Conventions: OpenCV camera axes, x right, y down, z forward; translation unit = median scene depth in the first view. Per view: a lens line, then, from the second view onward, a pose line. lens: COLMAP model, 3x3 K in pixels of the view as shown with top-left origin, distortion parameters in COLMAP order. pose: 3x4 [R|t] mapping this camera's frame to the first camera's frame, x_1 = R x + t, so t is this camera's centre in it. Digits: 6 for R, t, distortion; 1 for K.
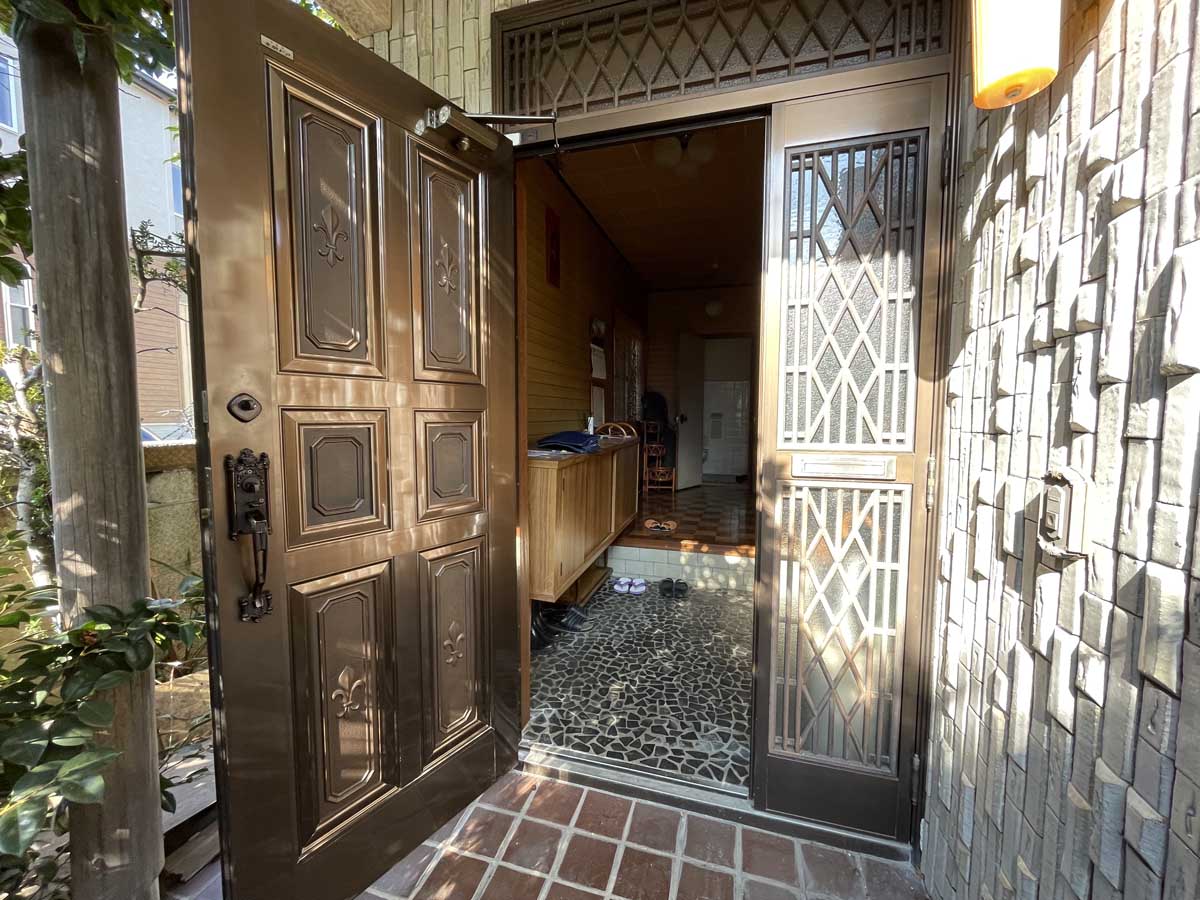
lens RADIAL K [[484.4, 0, 603.0], [0, 484.4, 449.7], [0, 0, 1]] dist [-0.000759, -0.000698]
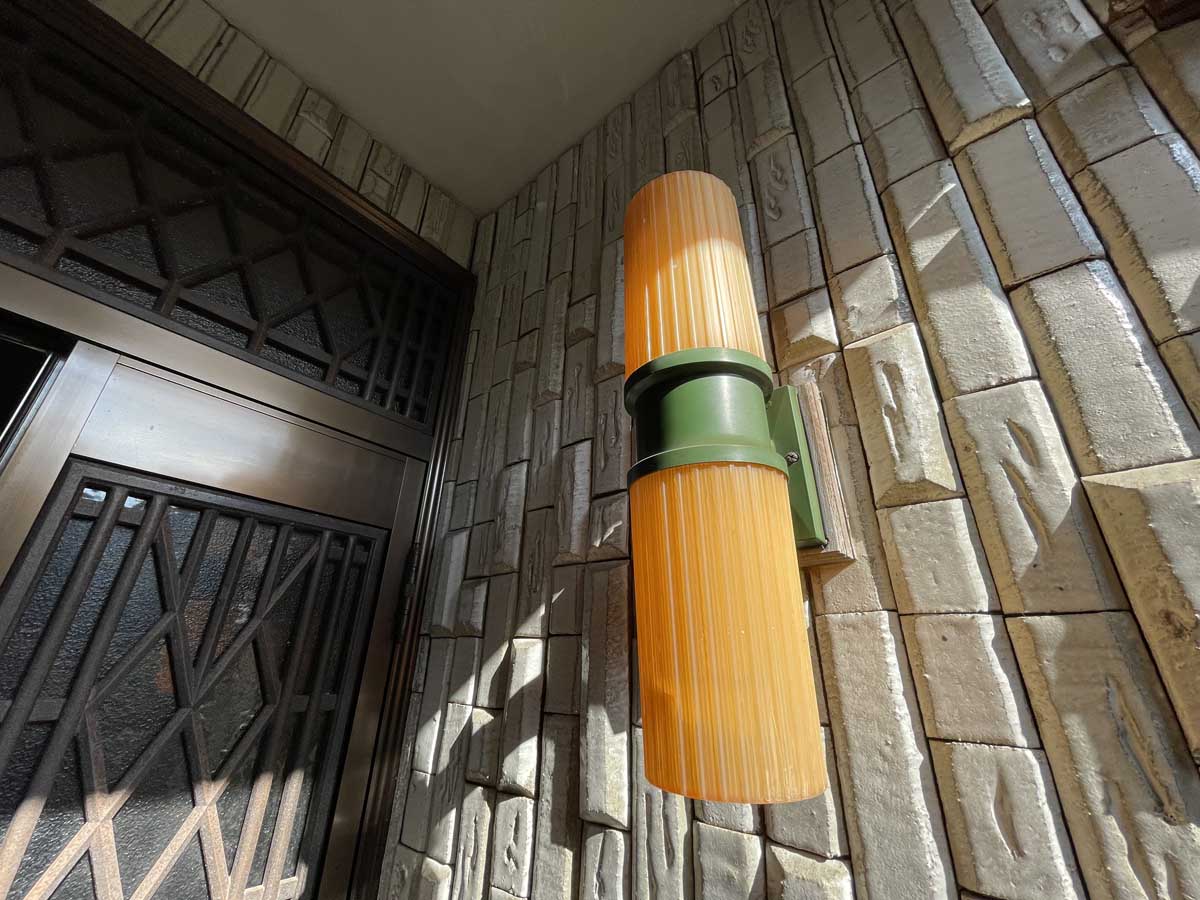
lens RADIAL K [[484.4, 0, 596.9], [0, 484.4, 451.7], [0, 0, 1]] dist [-0.000759, -0.000698]
pose [[0.400071, 0.386646, 0.830932, 0.242303], [0.039803, 0.898466, -0.437235, -0.473649], [-0.915619, 0.207999, 0.344061, 0.534869]]
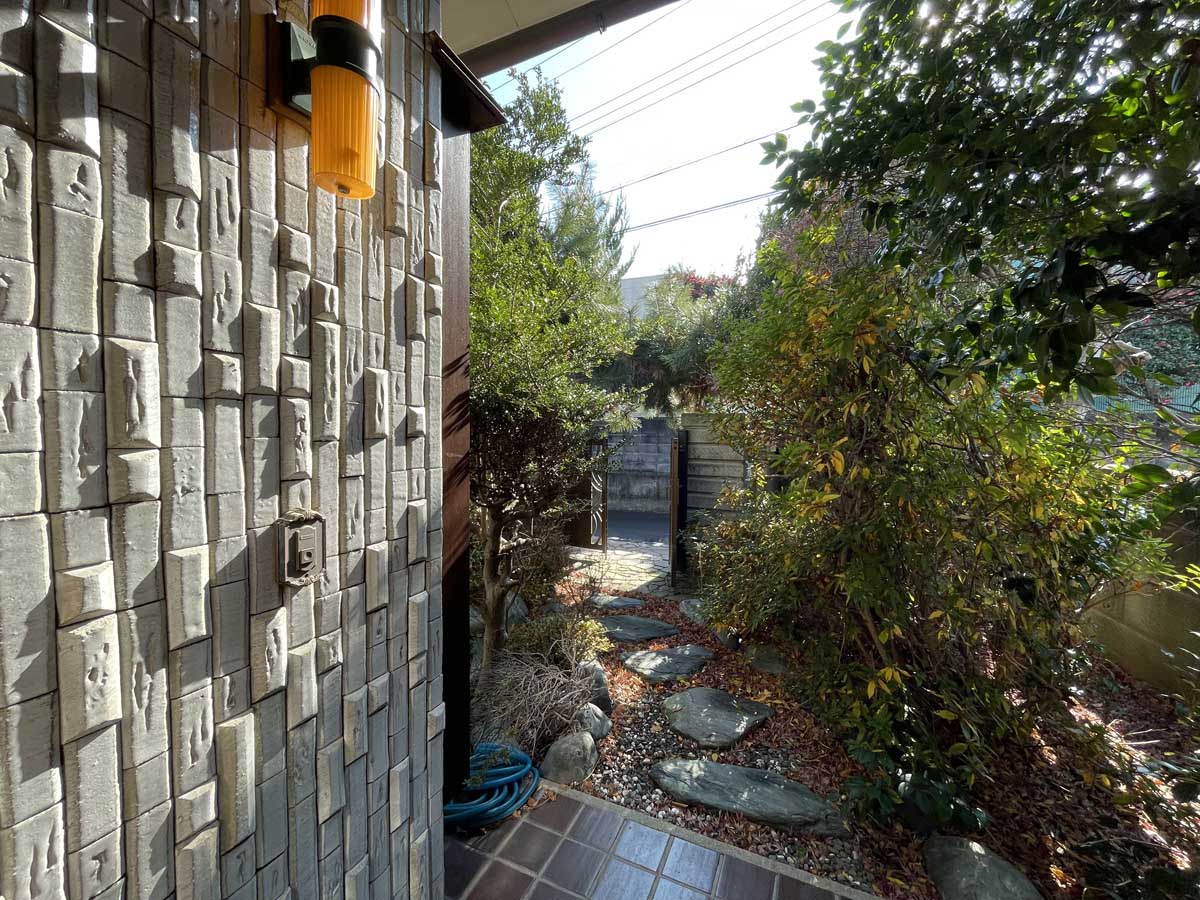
lens RADIAL K [[484.4, 0, 597.9], [0, 484.4, 451.6], [0, 0, 1]] dist [-0.000759, -0.000698]
pose [[-0.989757, -0.017338, 0.141708, 0.044288], [-0.001001, 0.993416, 0.114555, -0.146302], [-0.142761, 0.113240, -0.983258, 1.239326]]
